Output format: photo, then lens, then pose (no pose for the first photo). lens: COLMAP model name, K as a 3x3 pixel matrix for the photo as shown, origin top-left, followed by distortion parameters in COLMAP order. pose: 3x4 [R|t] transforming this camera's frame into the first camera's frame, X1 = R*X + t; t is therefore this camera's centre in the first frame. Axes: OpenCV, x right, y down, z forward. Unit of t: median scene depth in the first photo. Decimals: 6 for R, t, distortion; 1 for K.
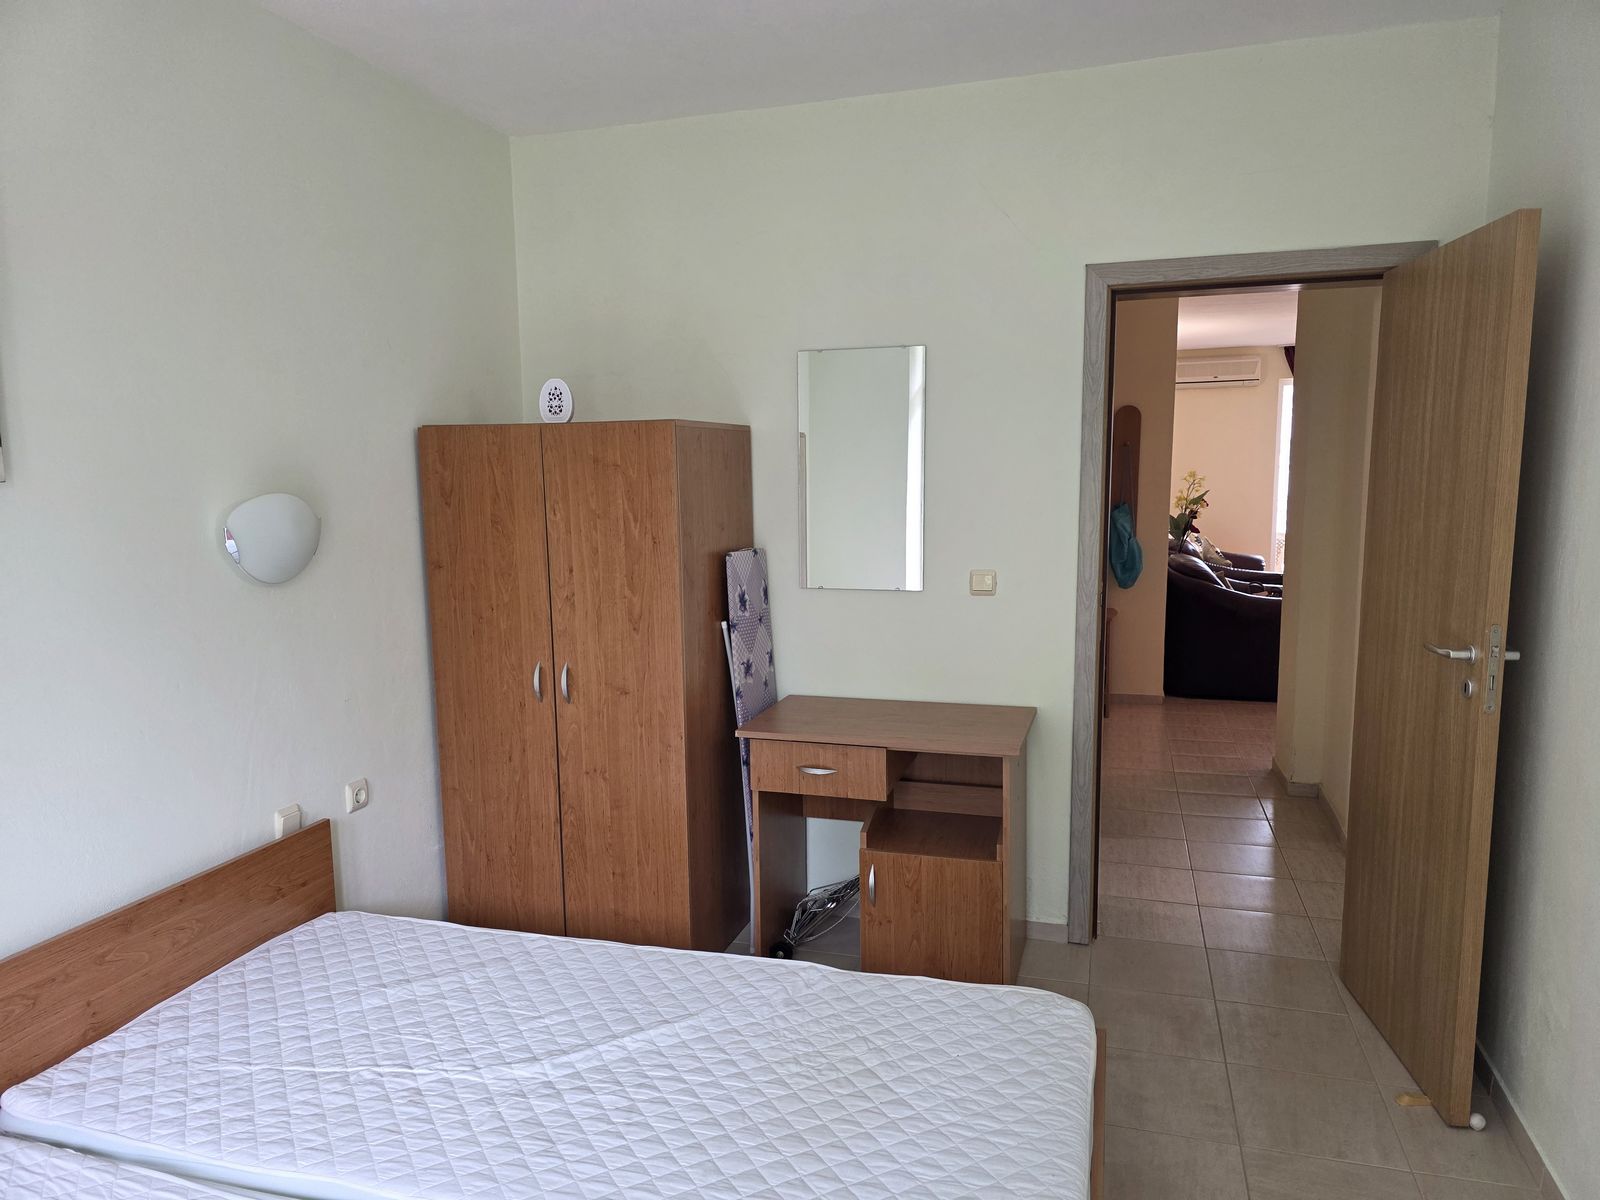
lens RADIAL K [[1072.5, 0, 796.4], [0, 1072.5, 604.0], [0, 0, 1]] dist [0.039296, -0.032033]
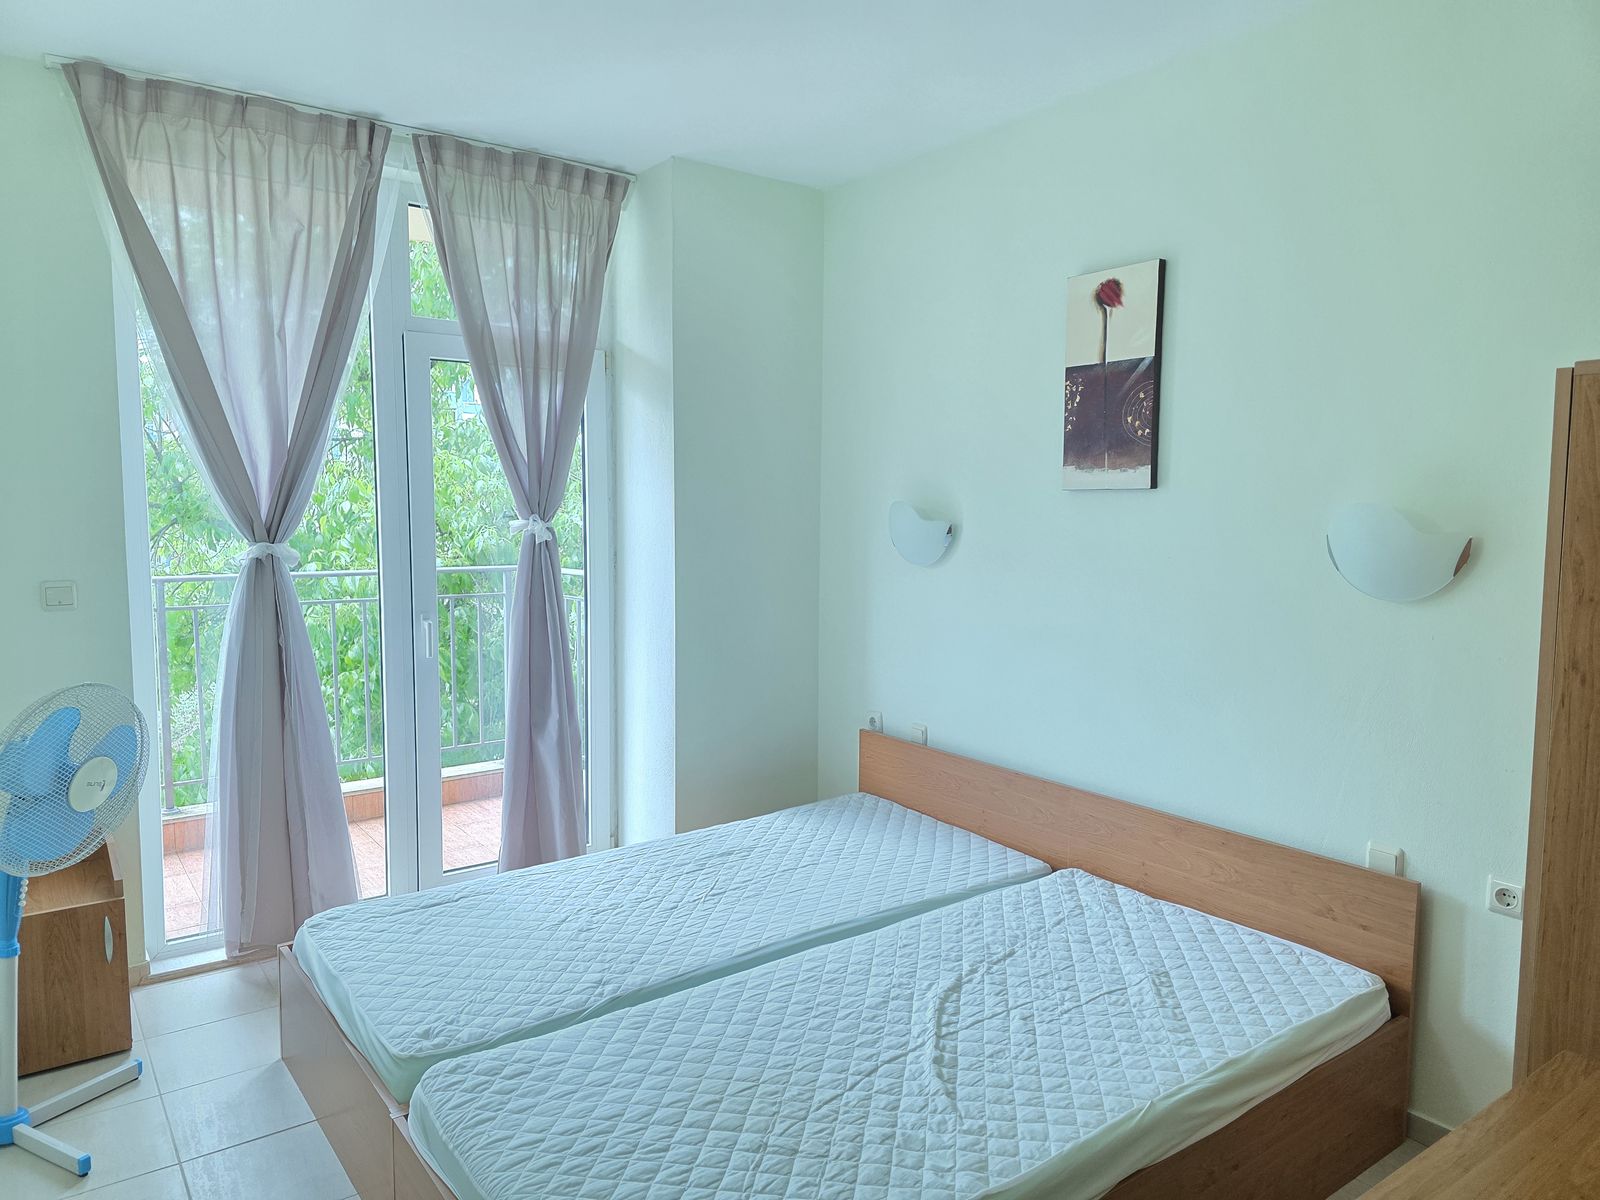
lens RADIAL K [[1072.5, 0, 798.4], [0, 1072.5, 601.0], [0, 0, 1]] dist [0.039296, -0.032033]
pose [[-0.603793, 0.087119, -0.792366, 0.616701], [-0.090103, 0.980181, 0.176429, -0.150031], [0.792032, 0.177921, -0.583977, 1.269353]]
